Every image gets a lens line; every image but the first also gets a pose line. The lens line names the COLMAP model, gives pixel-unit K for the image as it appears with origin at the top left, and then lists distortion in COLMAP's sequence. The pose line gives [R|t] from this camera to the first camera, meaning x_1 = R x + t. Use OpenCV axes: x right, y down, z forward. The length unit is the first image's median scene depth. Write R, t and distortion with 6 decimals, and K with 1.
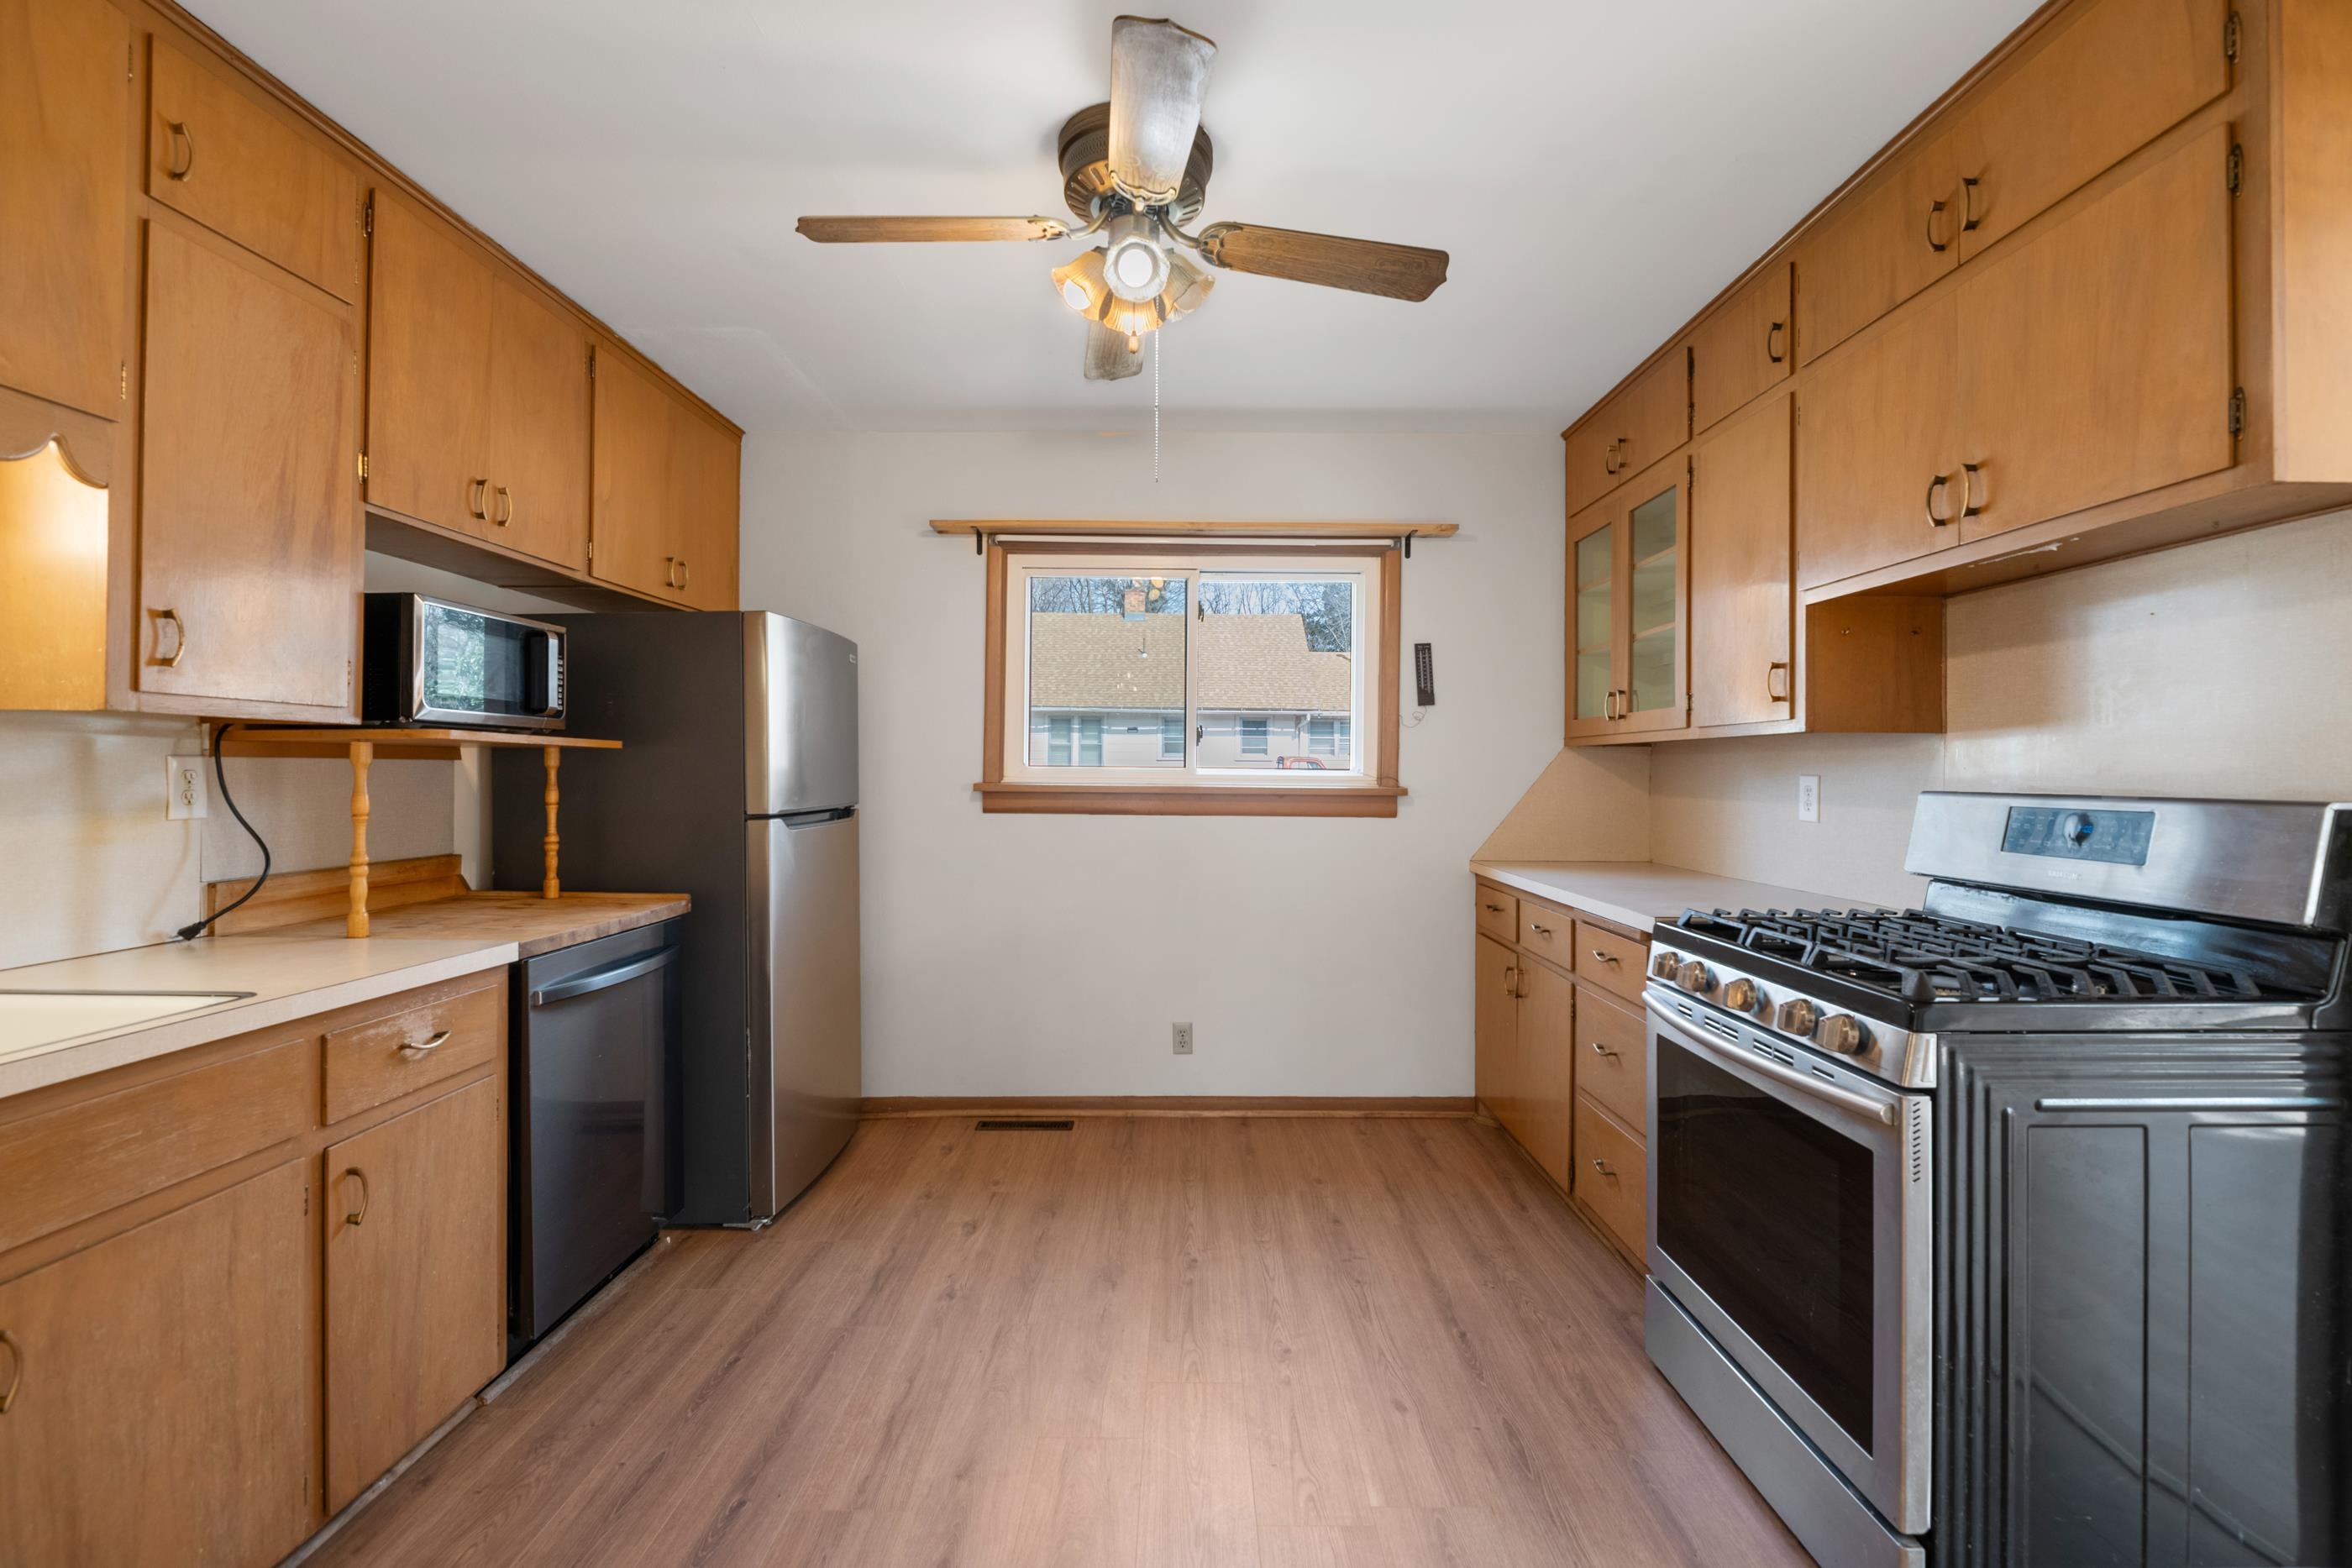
lens RADIAL K [[1018.6, 0, 1172.8], [0, 1018.6, 762.2], [0, 0, 1]] dist [0.001977, -0.000512]
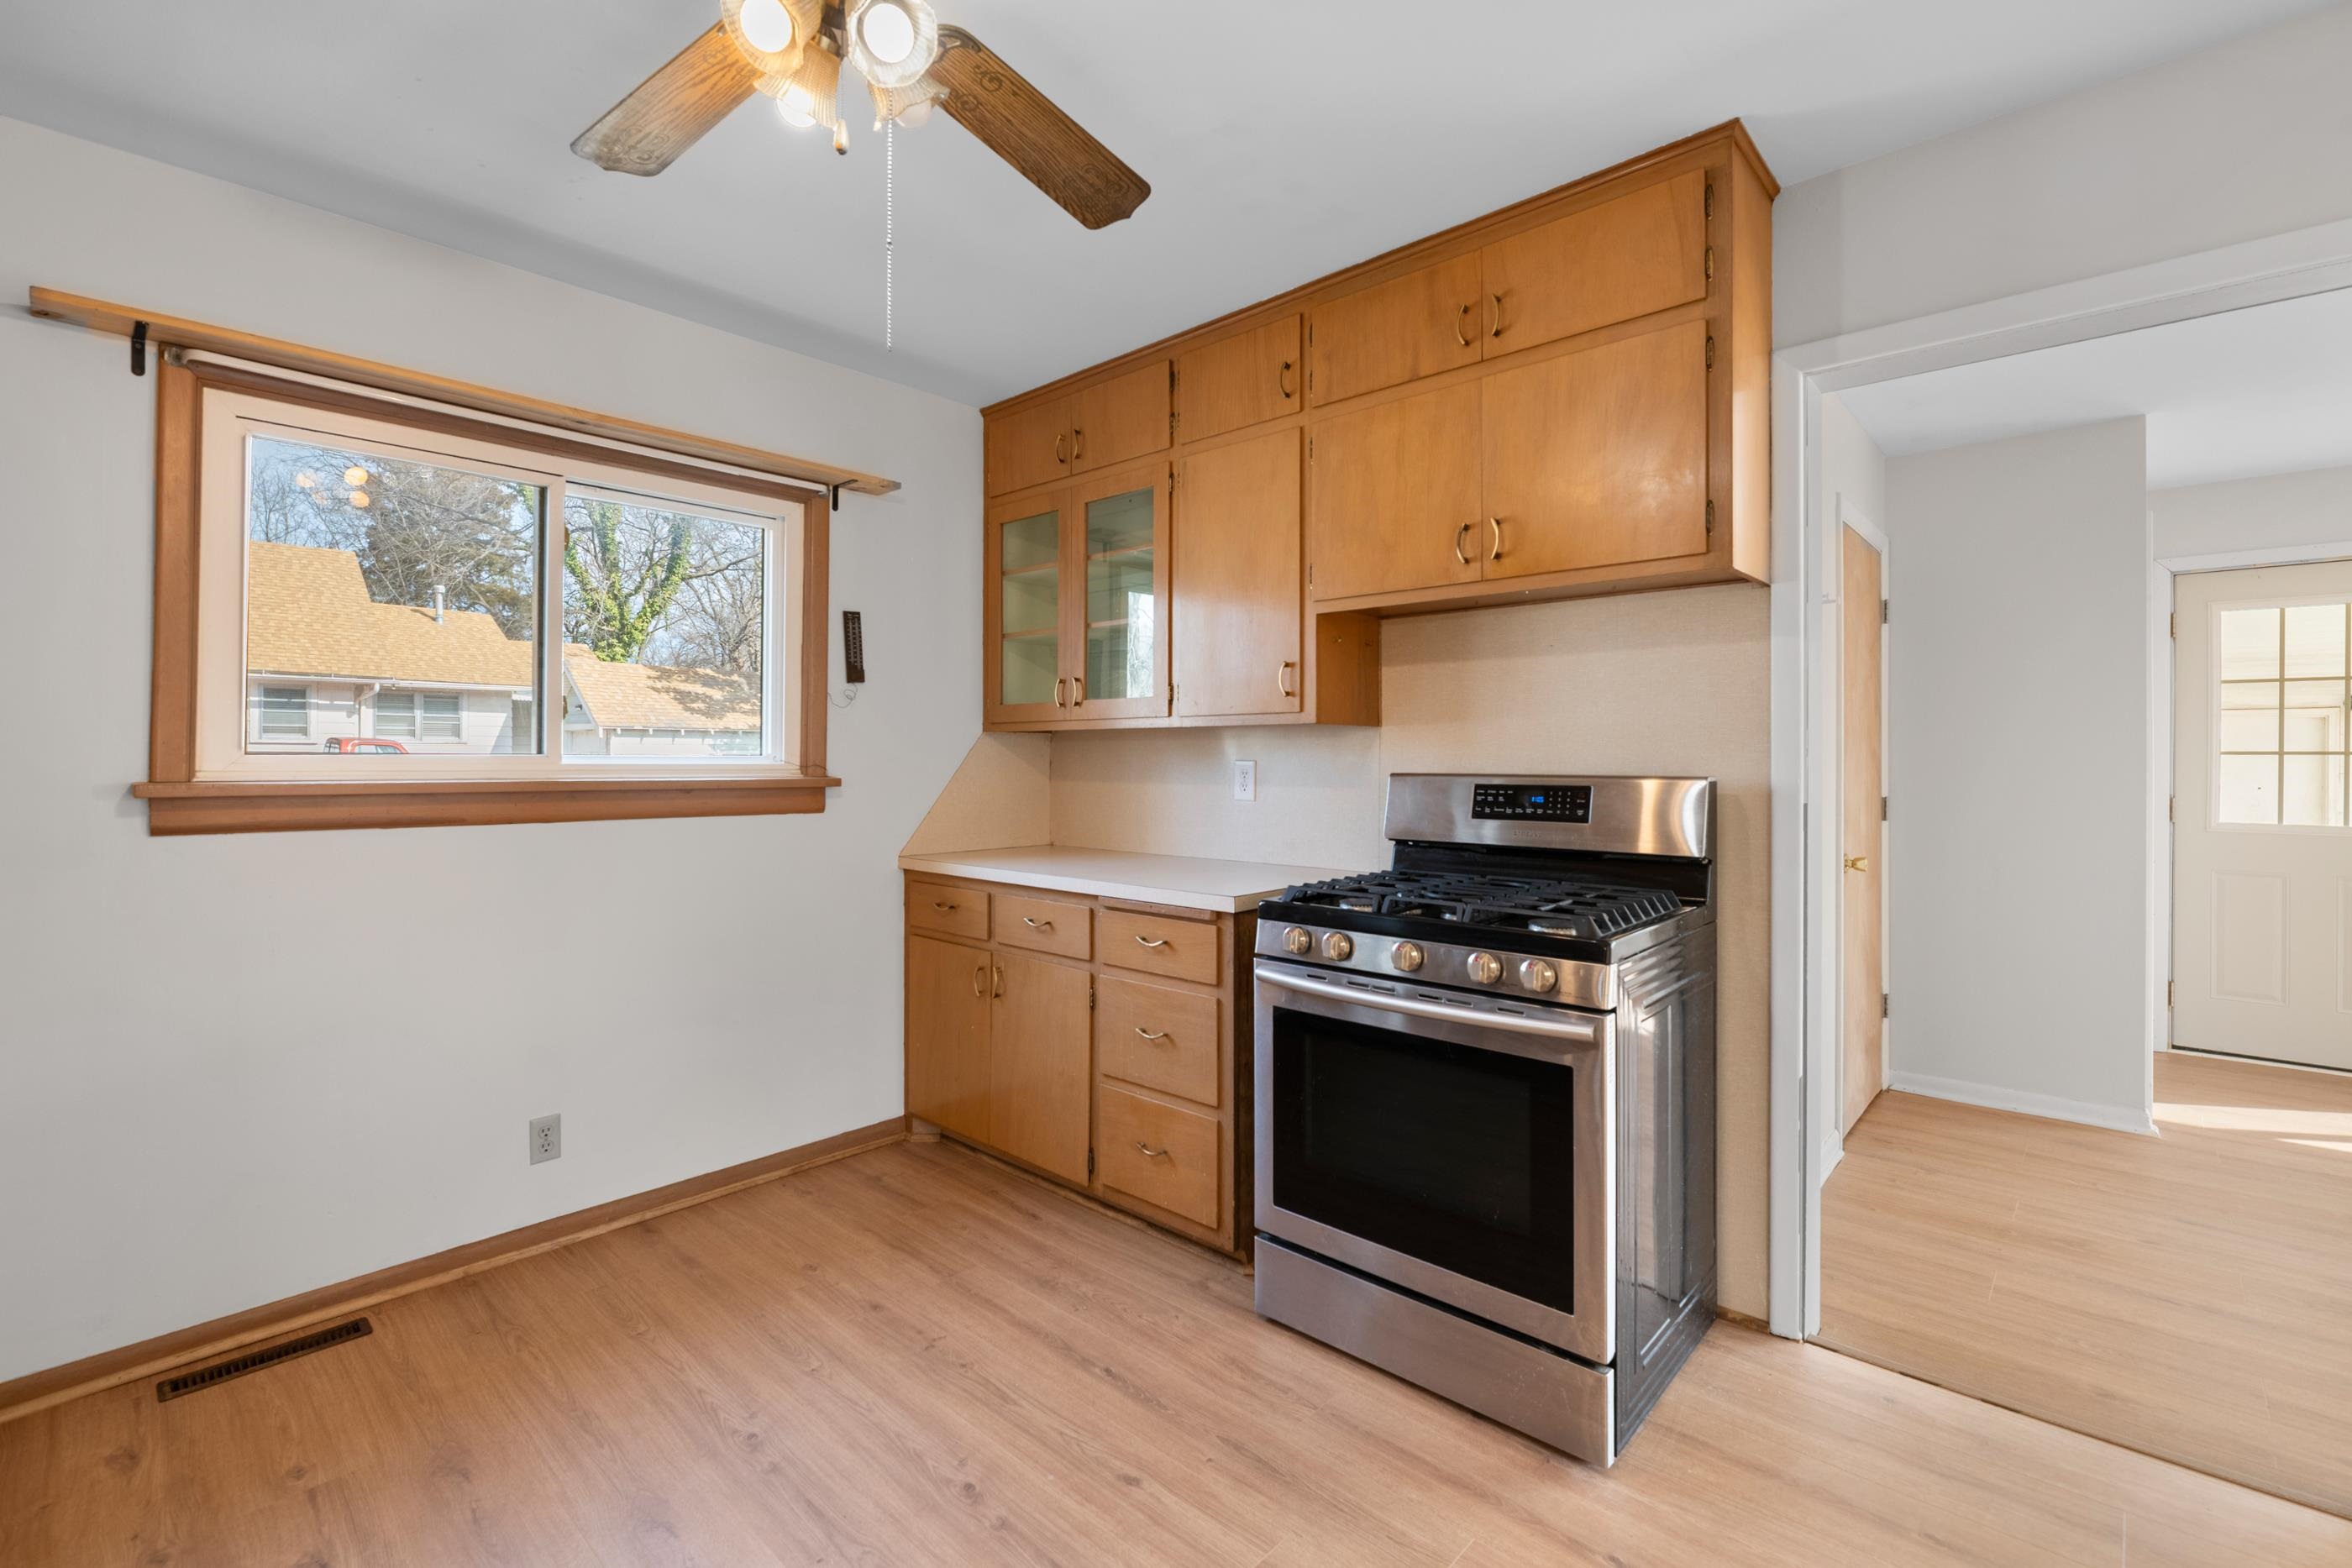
lens RADIAL K [[1032.8, 0, 1161.0], [0, 1032.8, 754.1], [0, 0, 1]] dist [-0.003144, -0.000894]
pose [[0.681002, -0.001922, 0.732279, -0.298903], [-0.003420, 0.999977, 0.005805, -0.000921], [-0.732273, -0.006457, 0.680980, 0.275136]]
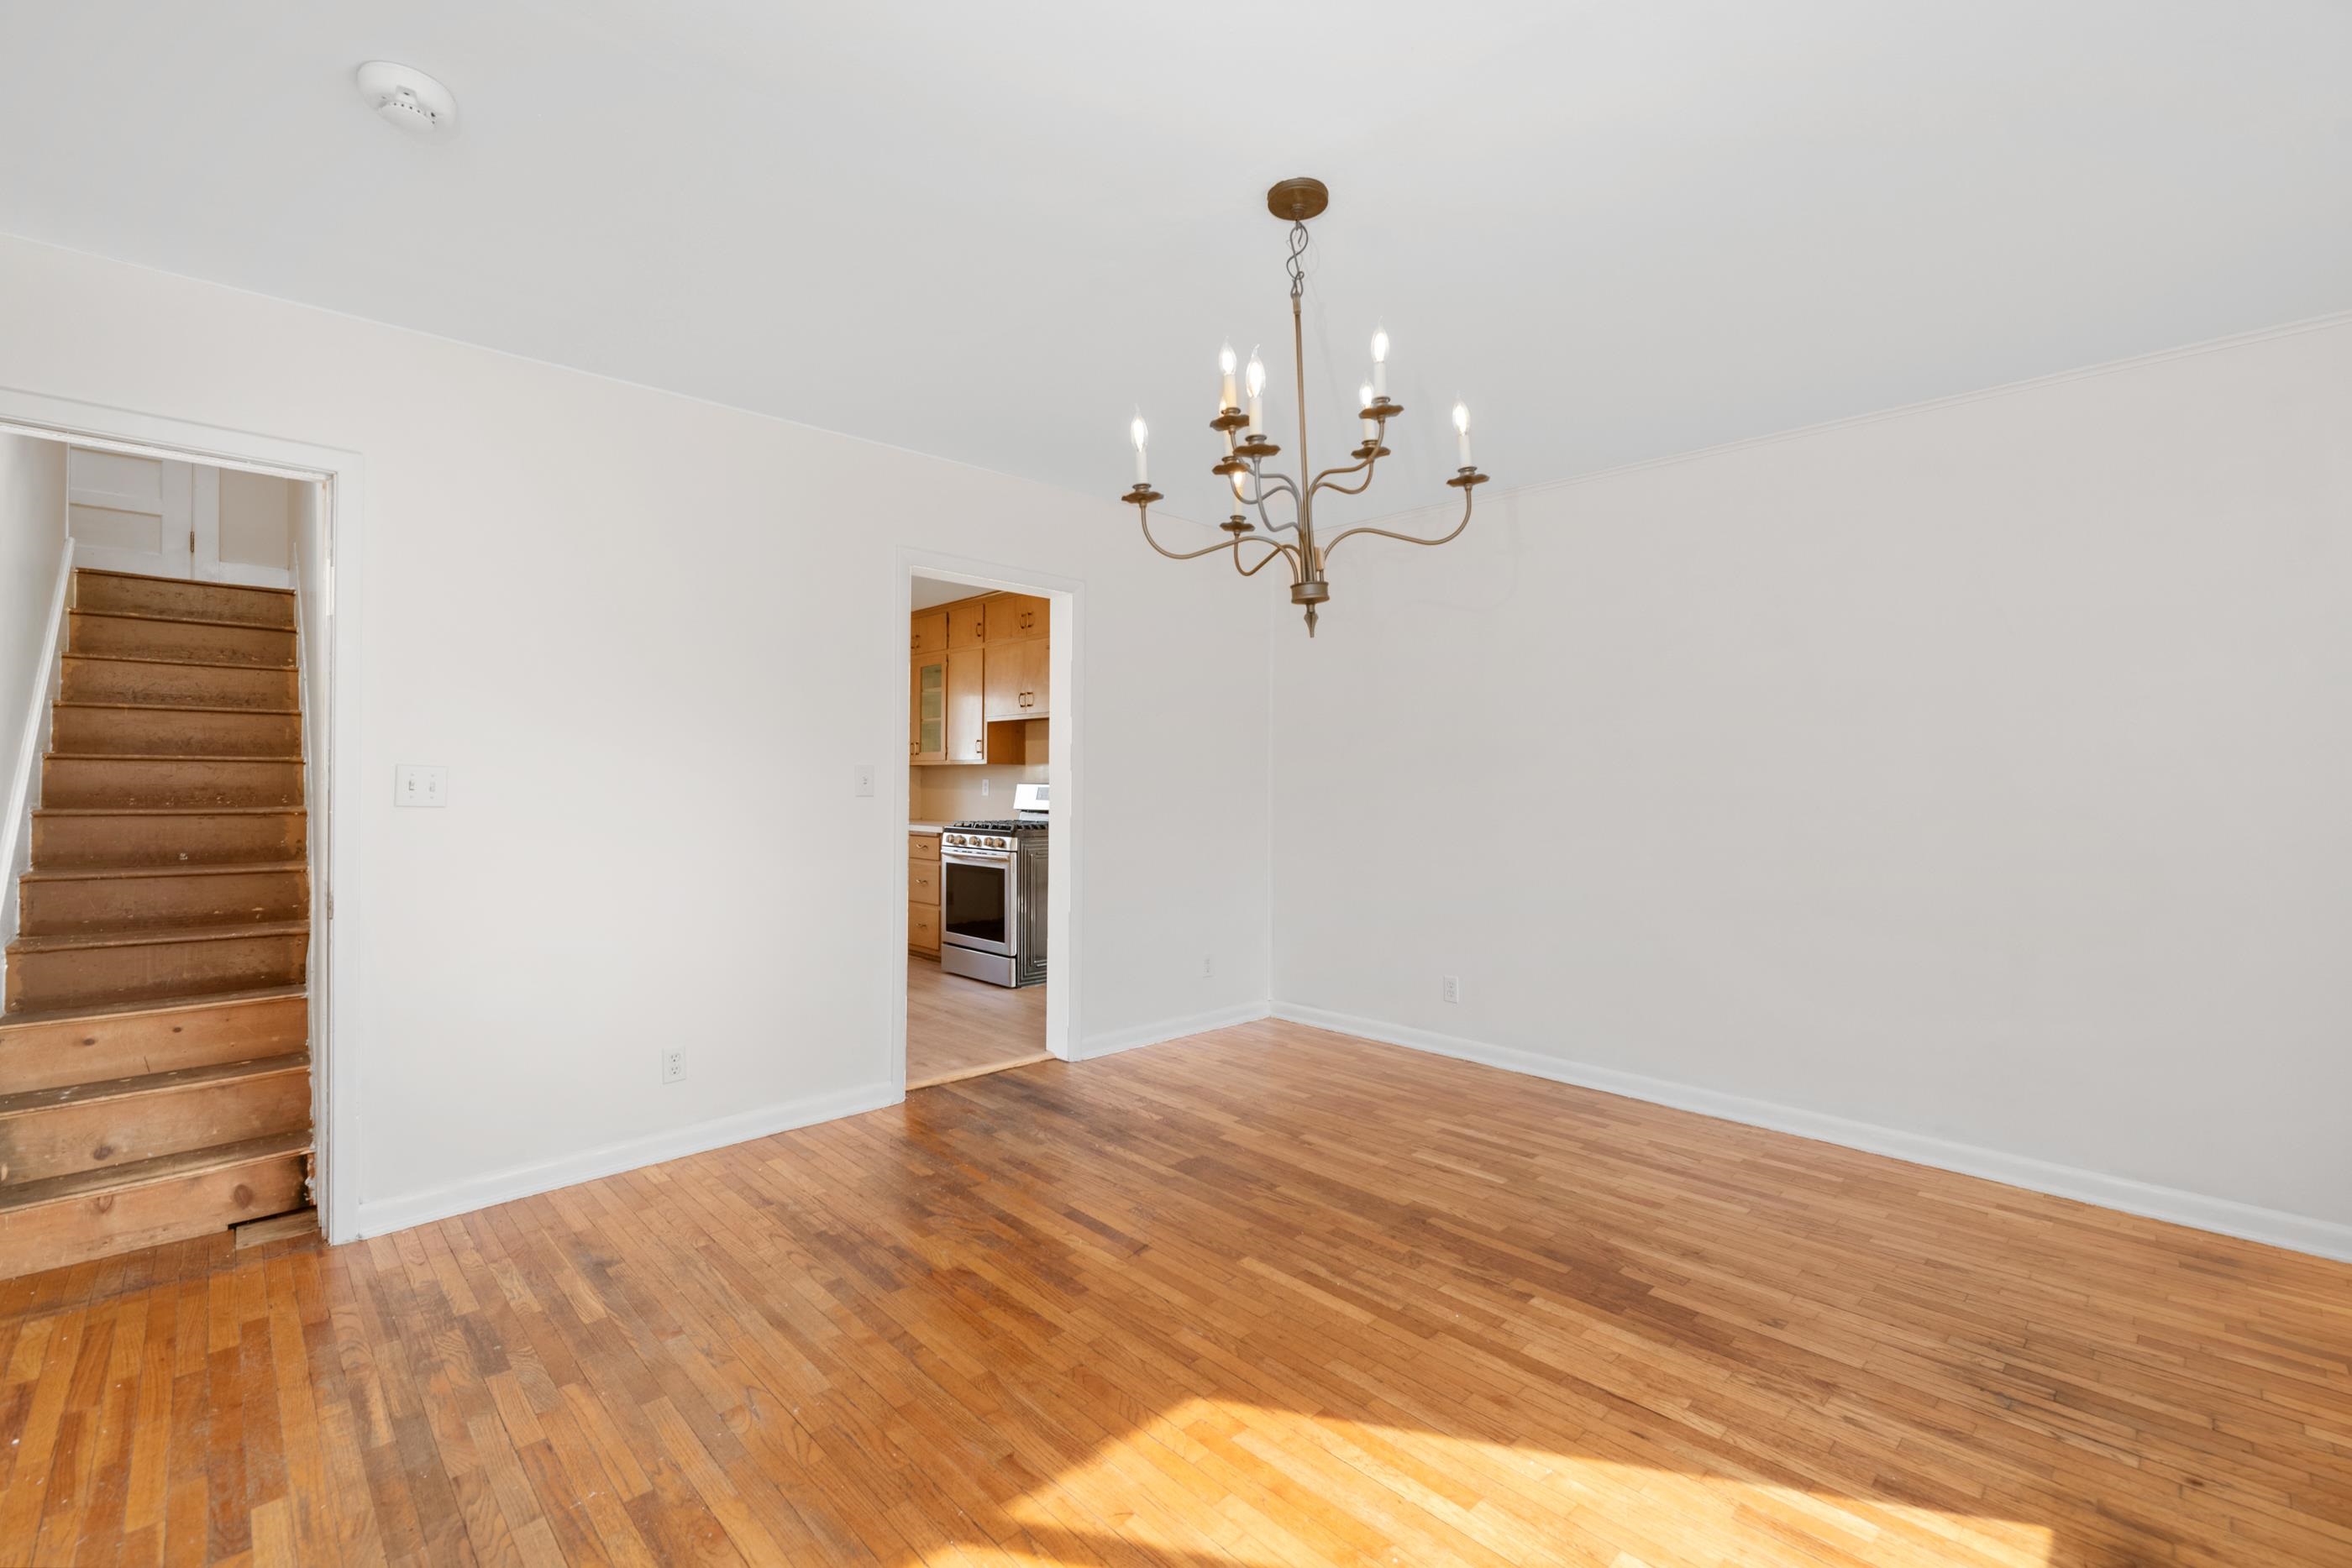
lens RADIAL K [[1013.5, 0, 1176.0], [0, 1013.5, 784.0], [0, 0, 1]] dist [-0.000360, -0.000604]
pose [[0.719729, 0.002448, 0.694250, -0.869564], [-0.009820, 0.999930, 0.006655, 0.003422], [-0.694185, -0.011608, 0.719703, -1.271429]]
